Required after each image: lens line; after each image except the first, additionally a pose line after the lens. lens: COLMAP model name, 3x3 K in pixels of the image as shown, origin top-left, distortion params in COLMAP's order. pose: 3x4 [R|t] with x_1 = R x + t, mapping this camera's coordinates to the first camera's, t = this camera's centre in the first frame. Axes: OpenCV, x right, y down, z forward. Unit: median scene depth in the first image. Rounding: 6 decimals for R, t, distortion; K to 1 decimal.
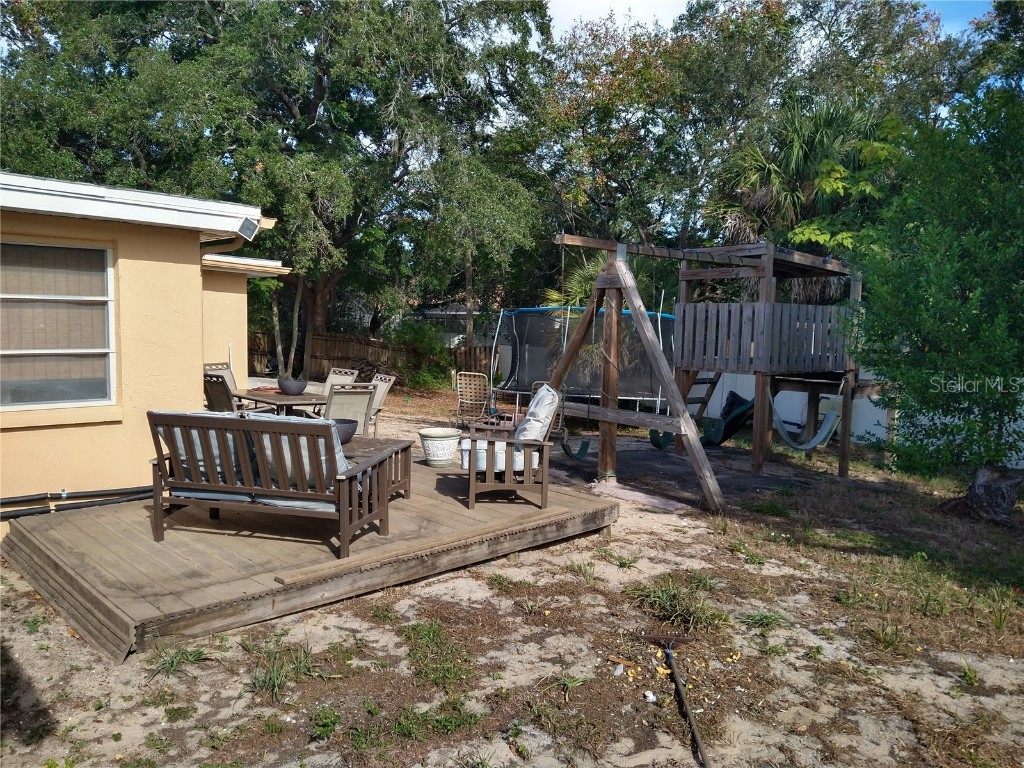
lens RADIAL K [[756.4, 0, 512.0], [0, 756.4, 384.0], [0, 0, 1]] dist [0.111170, -0.139041]
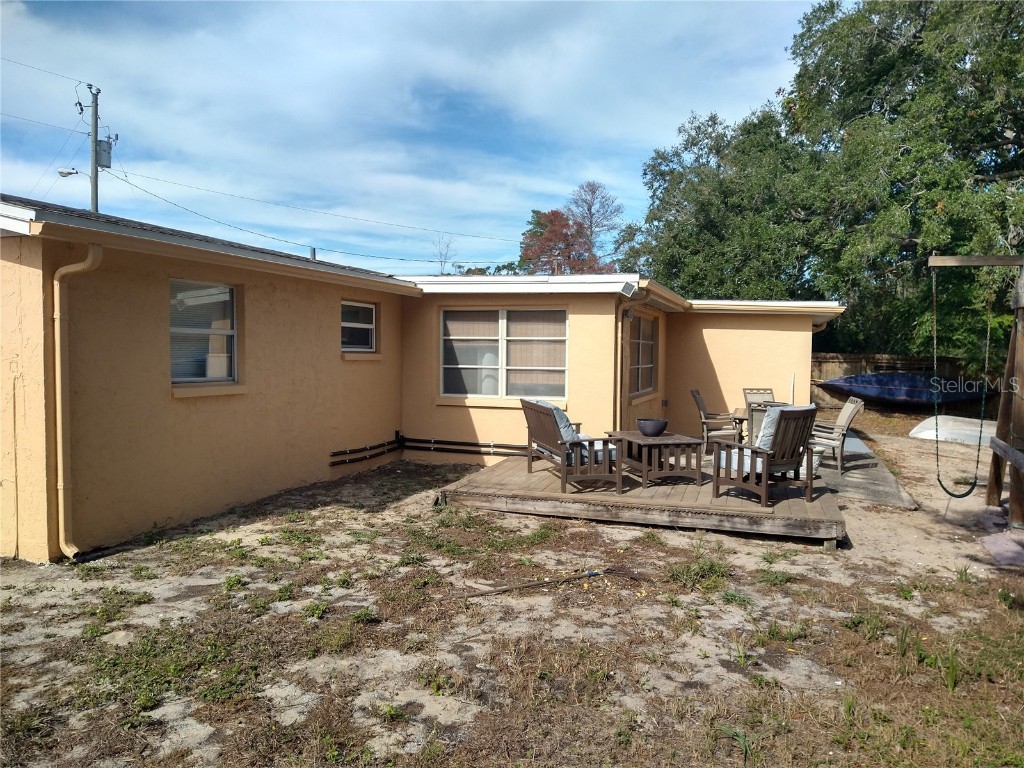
lens RADIAL K [[778.1, 0, 512.0], [0, 778.1, 384.0], [0, 0, 1]] dist [0.056824, -0.063601]
pose [[0.452696, 0.022561, -0.891379, 1.142132], [-0.075710, 0.997042, -0.013215, 0.026582], [0.888445, 0.073469, 0.453066, 0.142832]]
